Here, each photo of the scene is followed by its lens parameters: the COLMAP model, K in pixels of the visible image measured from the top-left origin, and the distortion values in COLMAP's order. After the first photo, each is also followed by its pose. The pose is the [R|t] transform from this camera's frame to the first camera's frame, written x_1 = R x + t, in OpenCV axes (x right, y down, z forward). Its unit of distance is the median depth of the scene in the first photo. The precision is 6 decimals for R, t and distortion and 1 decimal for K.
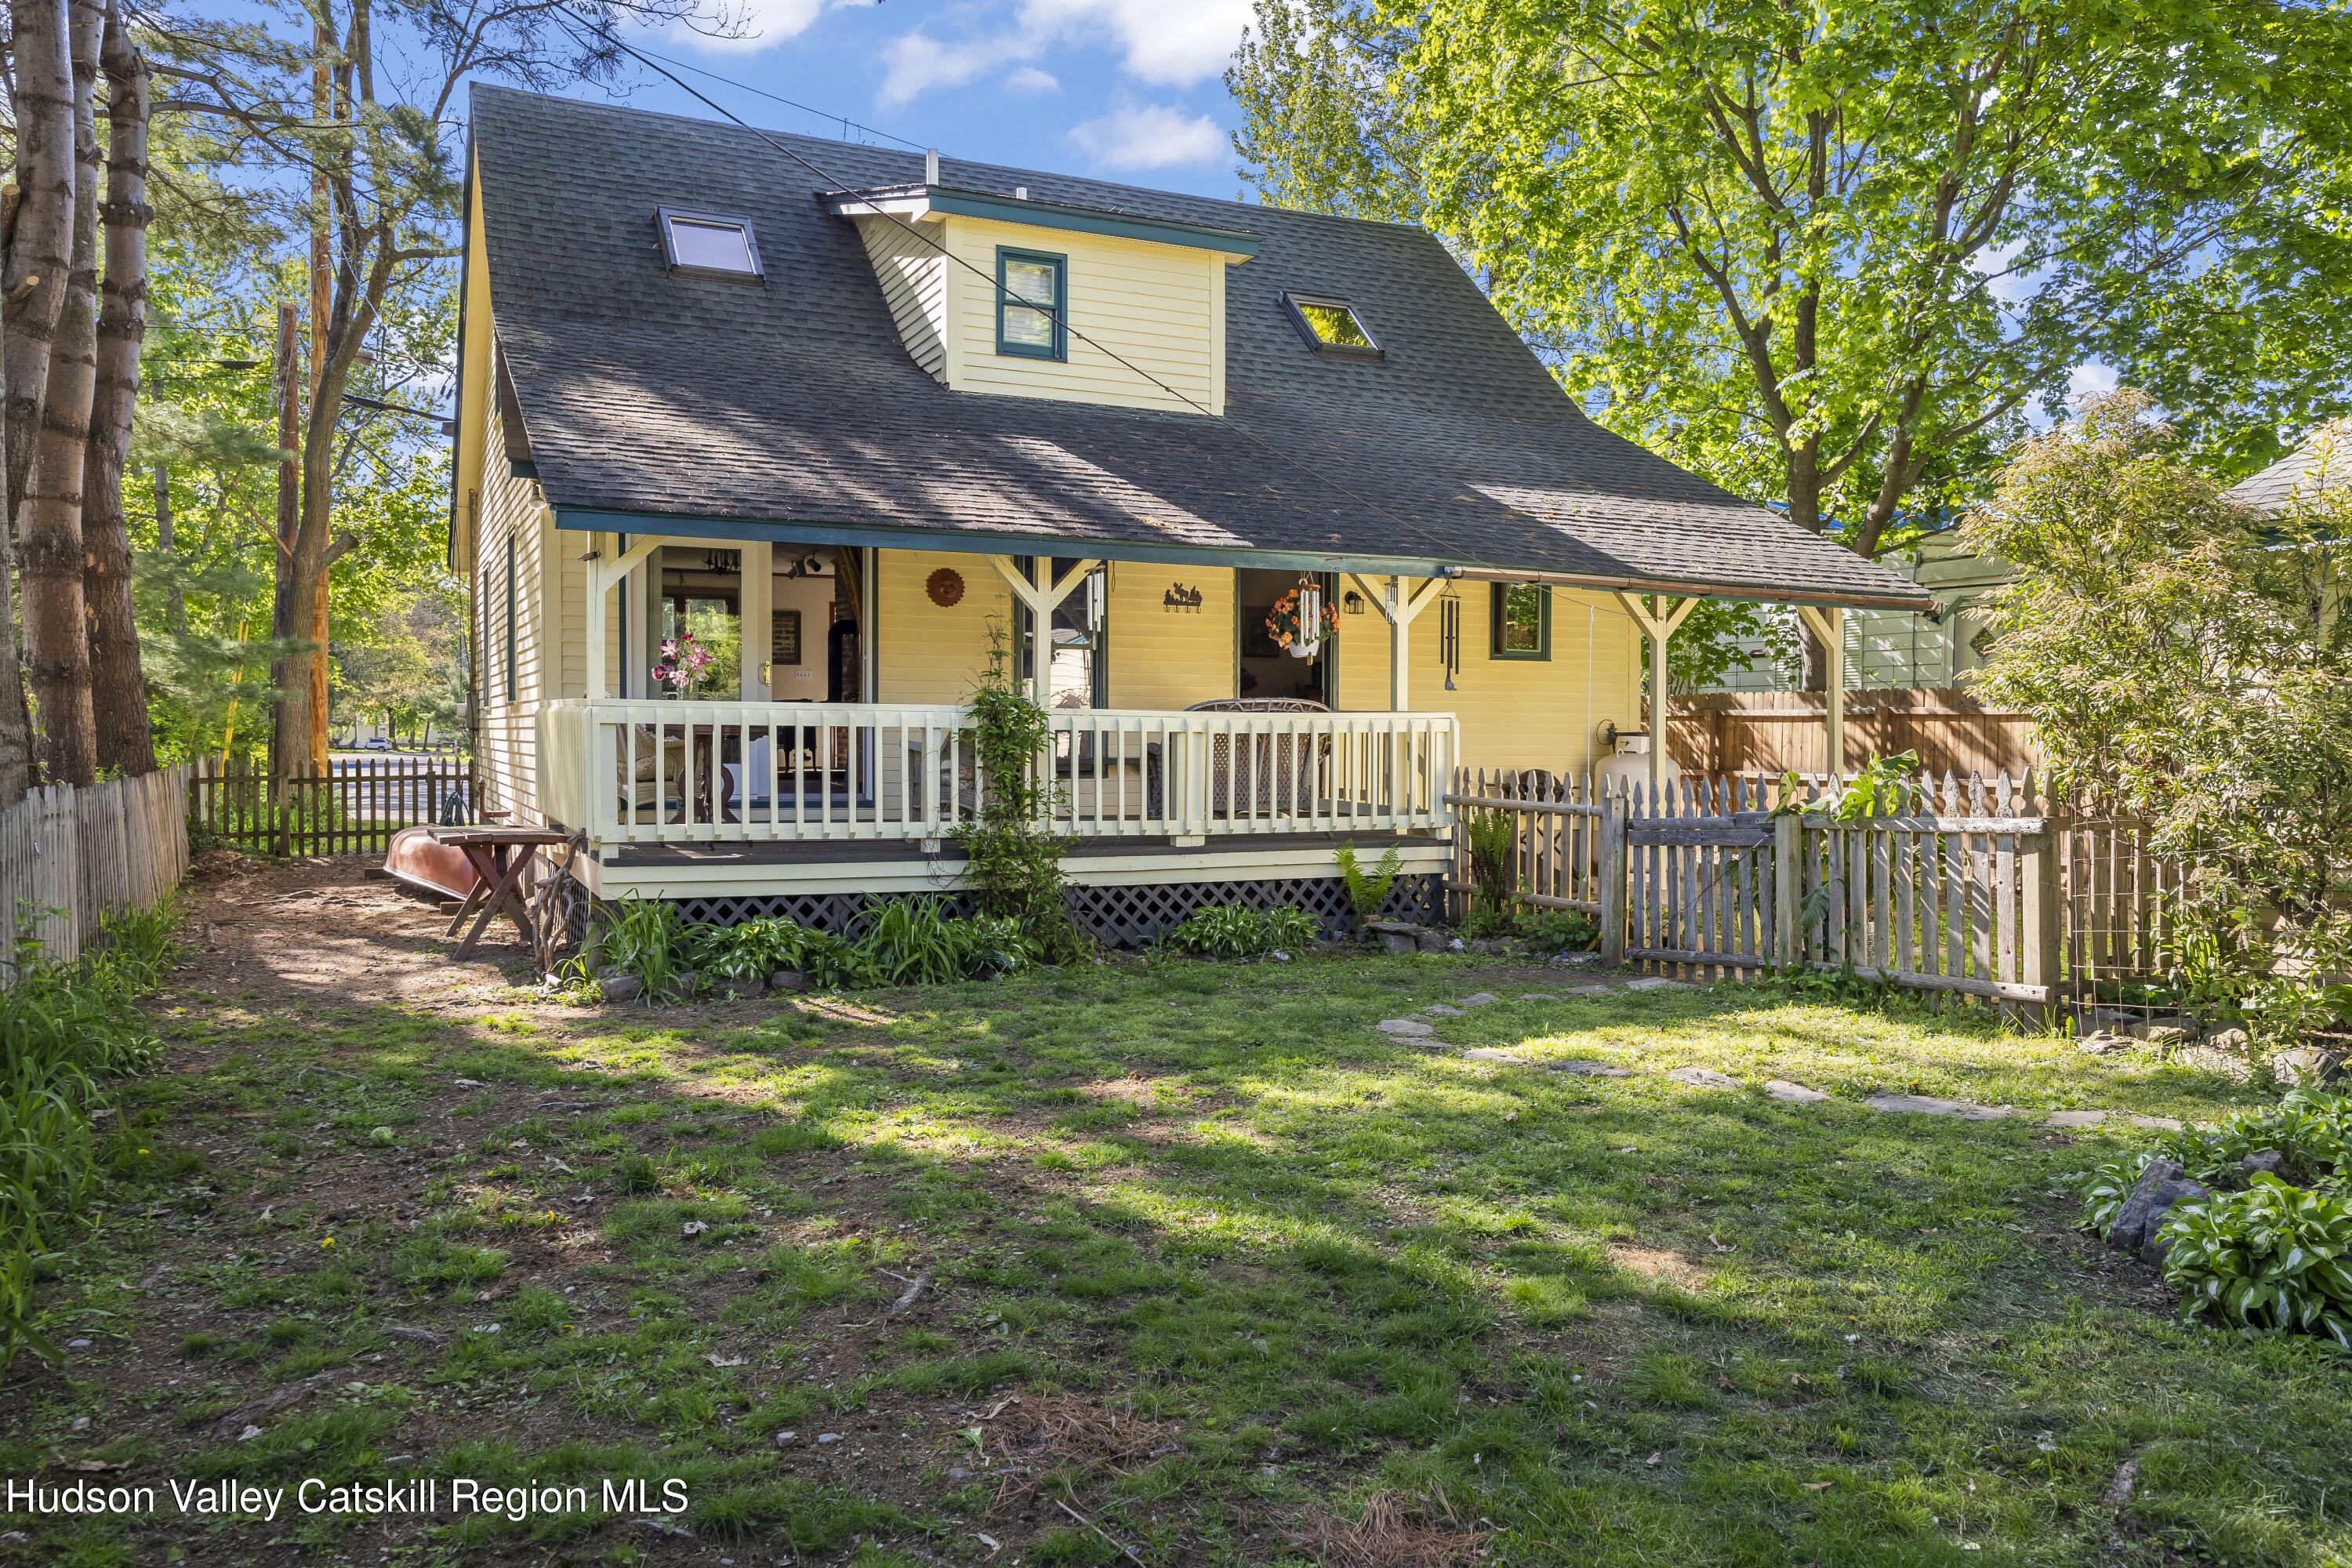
lens RADIAL K [[1730.9, 0, 1183.2], [0, 1730.9, 777.7], [0, 0, 1]] dist [0.007057, 0.002780]
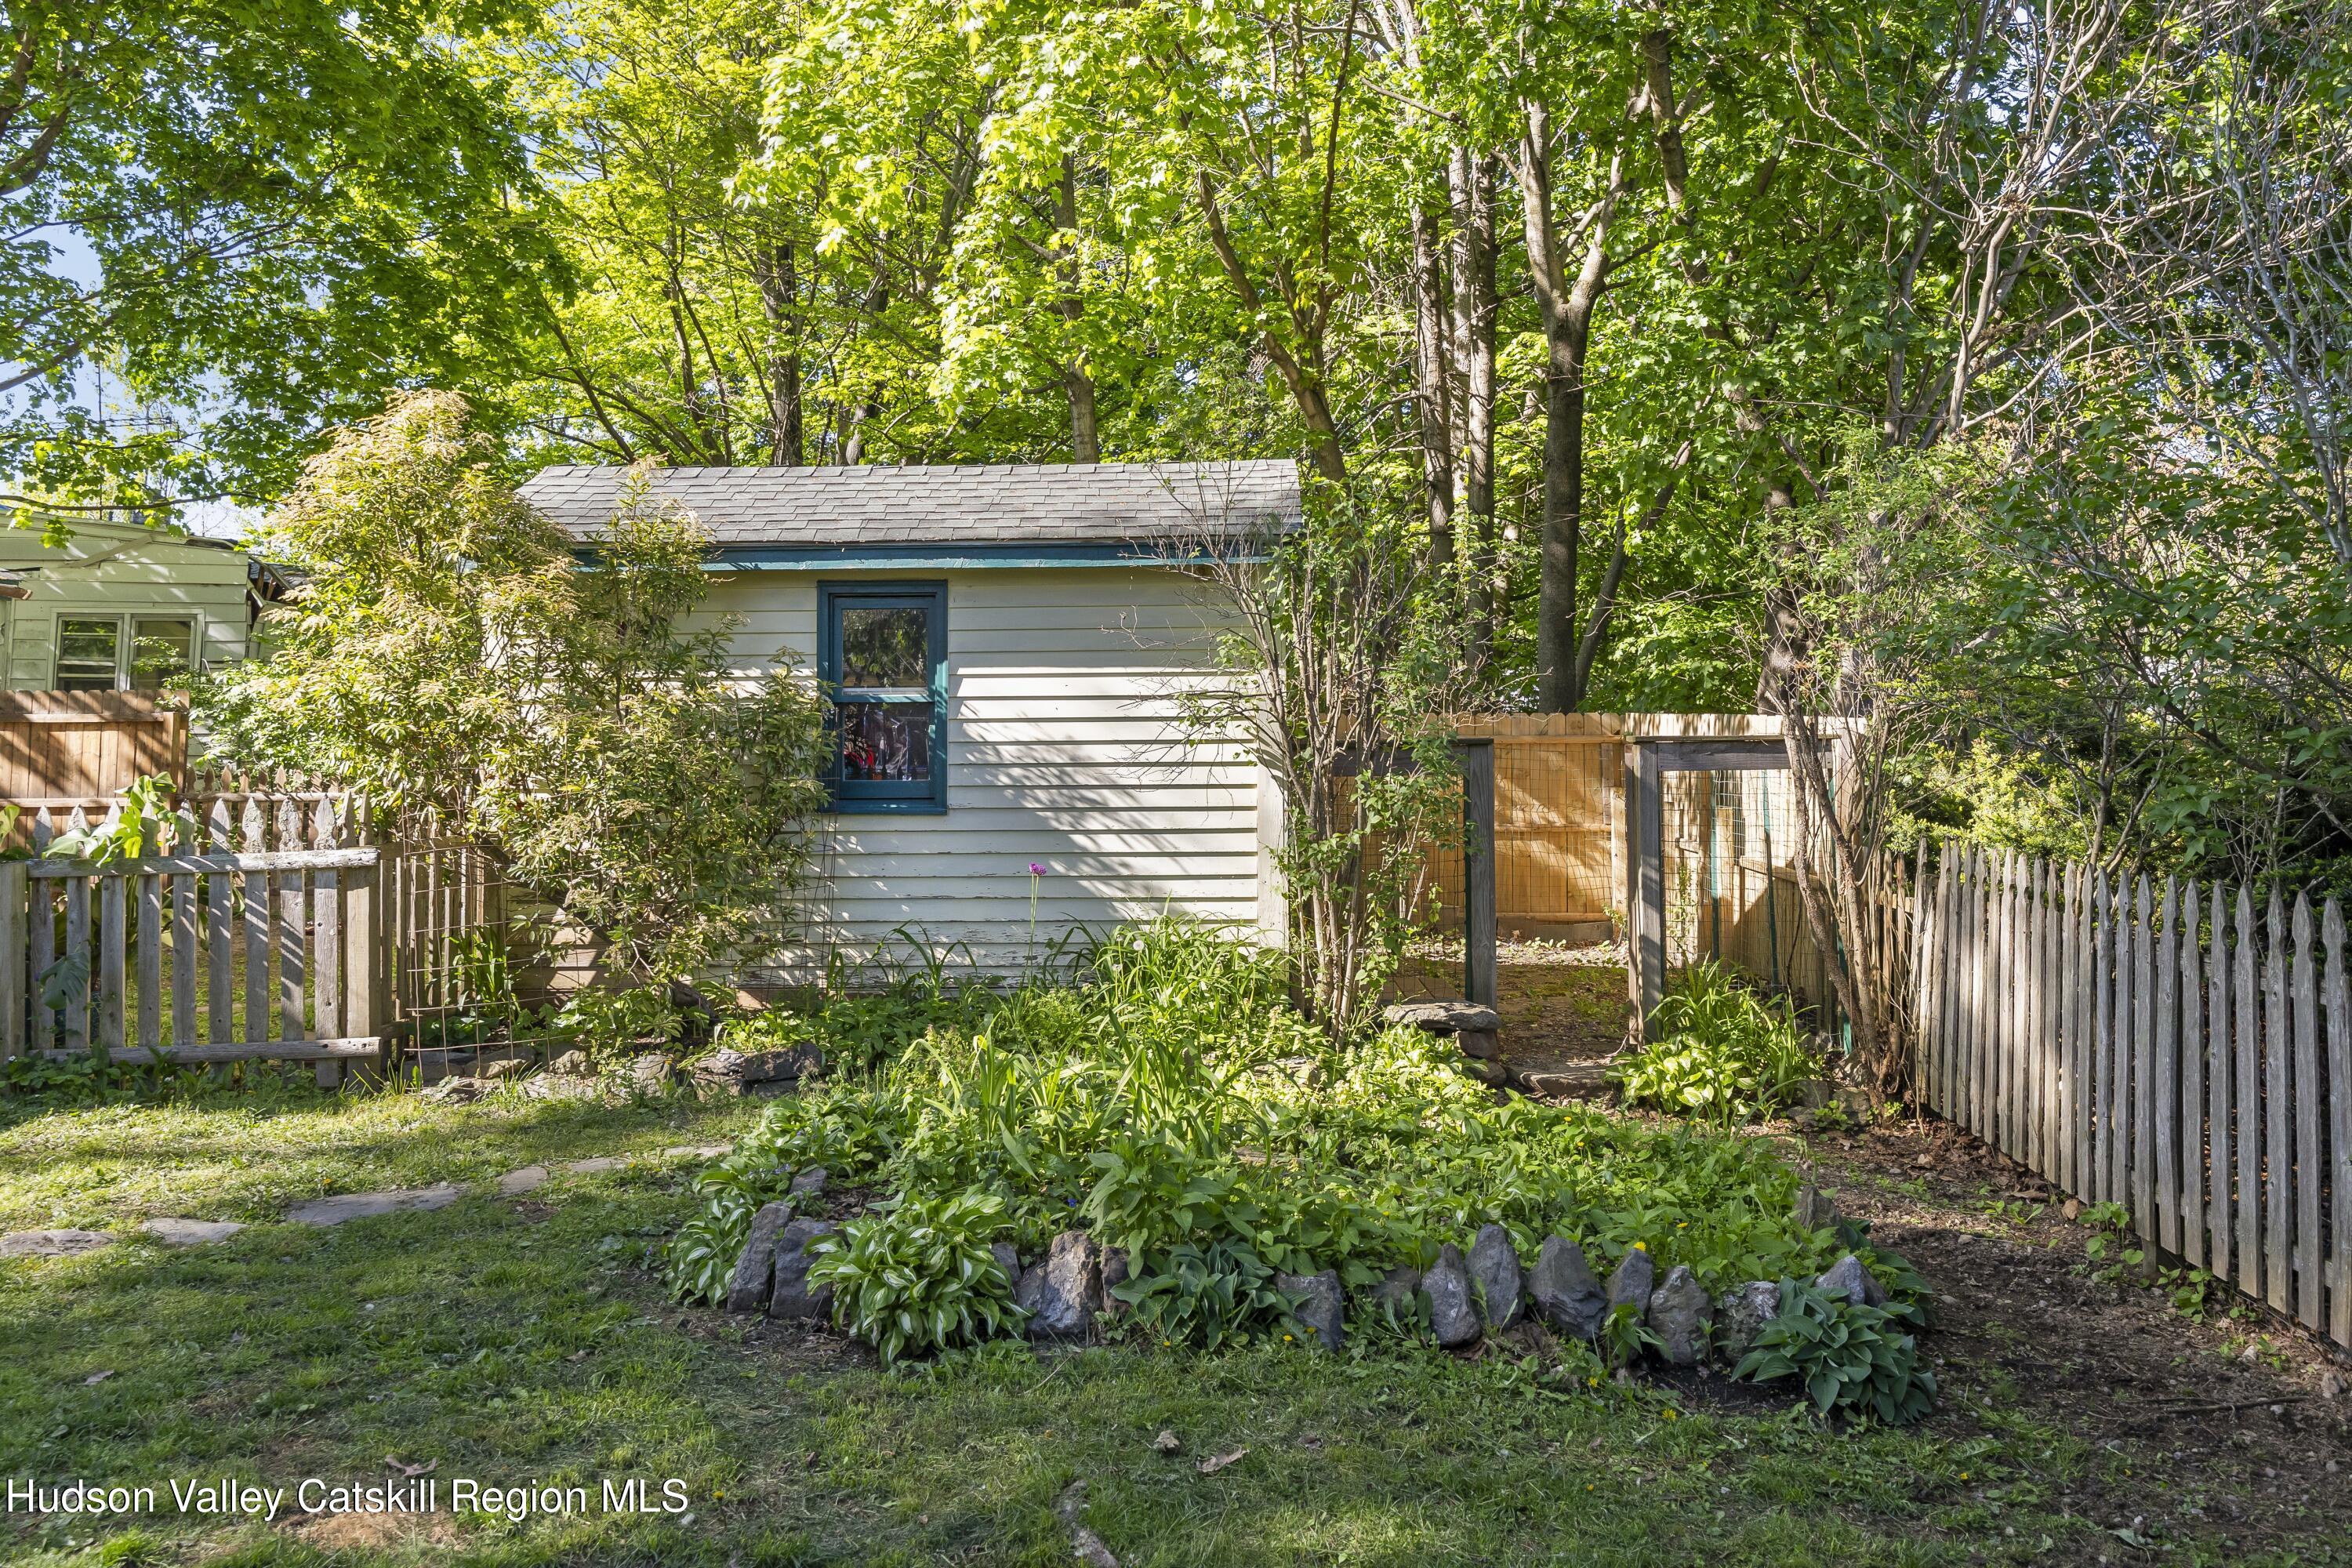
lens RADIAL K [[1763.4, 0, 1174.4], [0, 1763.4, 631.2], [0, 0, 1]] dist [-0.003051, 0.002622]
pose [[0.439016, 0.047524, 0.897222, -0.369837], [0.027331, 0.997432, -0.066206, -0.042249], [-0.898064, 0.053587, 0.436589, 0.560067]]
